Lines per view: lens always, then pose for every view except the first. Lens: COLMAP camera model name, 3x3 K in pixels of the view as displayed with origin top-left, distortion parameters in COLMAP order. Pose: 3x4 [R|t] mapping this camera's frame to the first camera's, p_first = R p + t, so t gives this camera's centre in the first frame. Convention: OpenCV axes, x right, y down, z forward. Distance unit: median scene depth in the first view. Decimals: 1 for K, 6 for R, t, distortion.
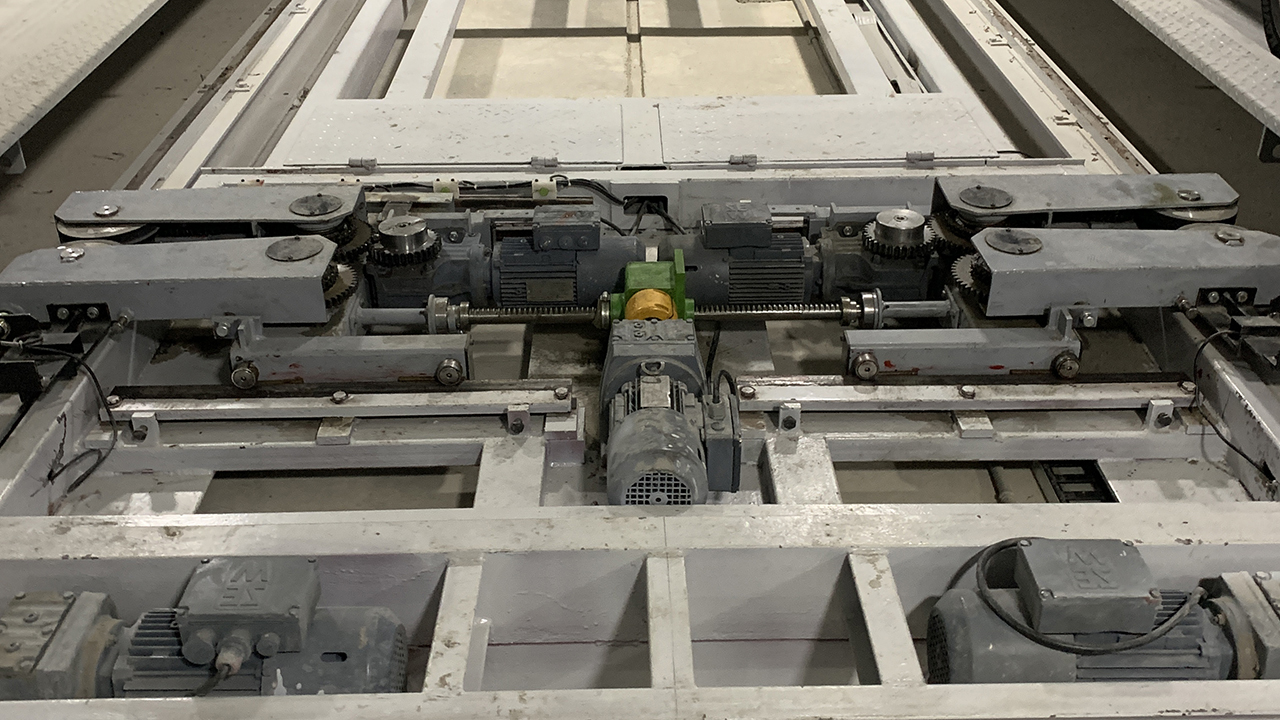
lens RADIAL K [[1283.5, 0, 645.8], [0, 1283.5, 359.8], [0, 0, 1]] dist [0.062109, -0.037507]
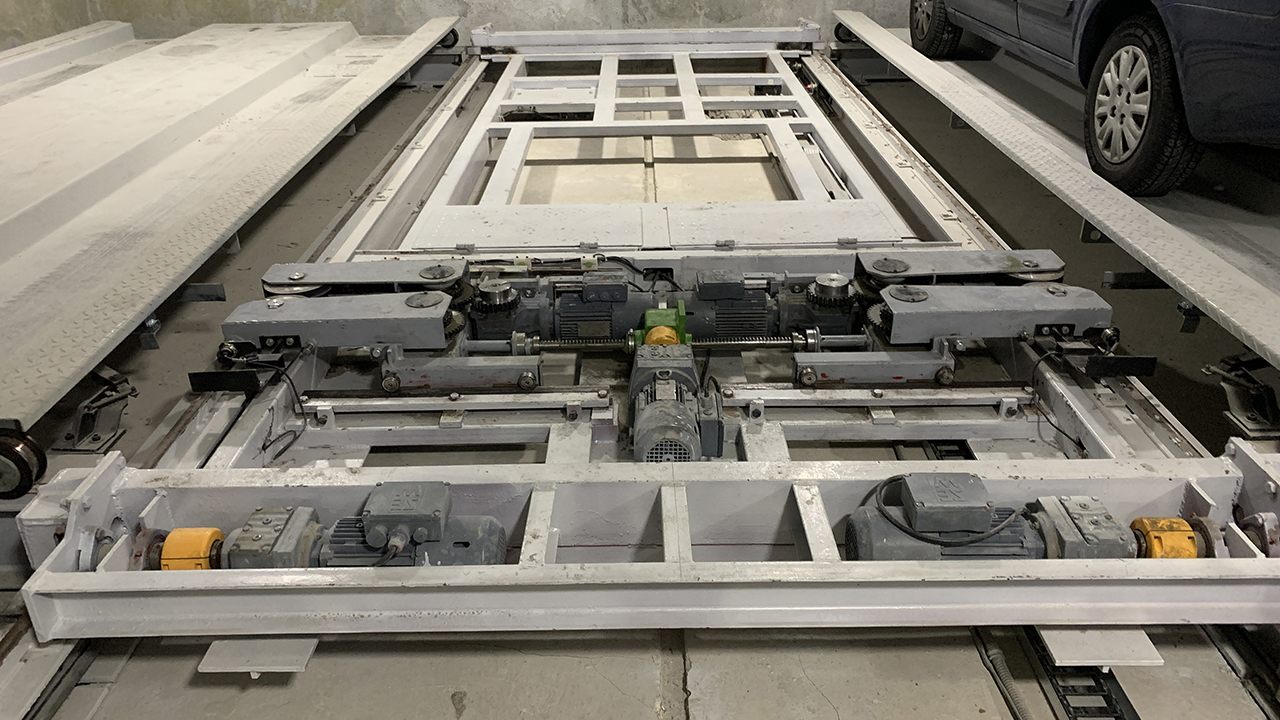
lens RADIAL K [[961.1, 0, 640.0], [0, 961.1, 360.0], [0, 0, 1]] dist [0.070512, -0.004382]
pose [[0.999848, -0.001666, -0.017345, -0.003069], [0.000760, 0.998641, -0.052105, 0.043215], [0.017408, 0.052084, 0.998491, -0.109555]]
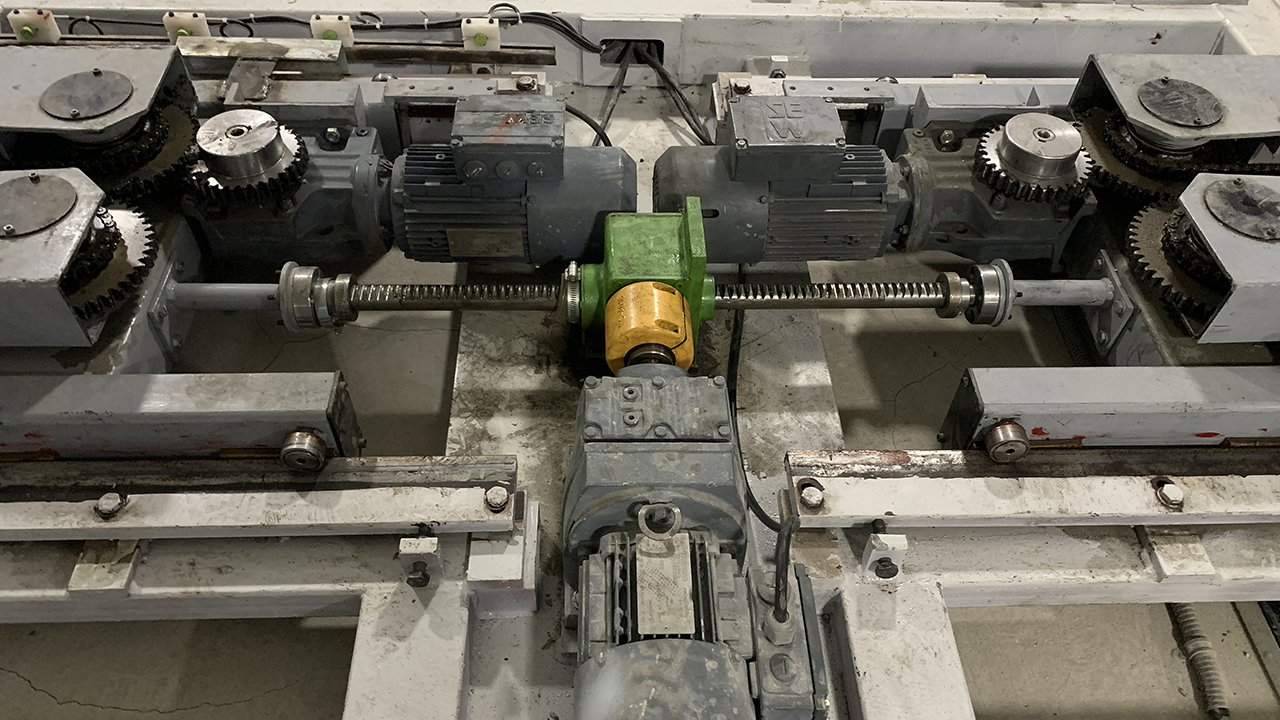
lens RADIAL K [[940.8, 0, 644.7], [0, 940.8, 364.8], [0, 0, 1]] dist [0.001640, -0.006912]
pose [[0.999080, 0.010181, 0.041659, -0.016366], [-0.023749, 0.940206, 0.339777, -0.173402], [-0.035709, -0.340454, 0.939583, 0.599404]]
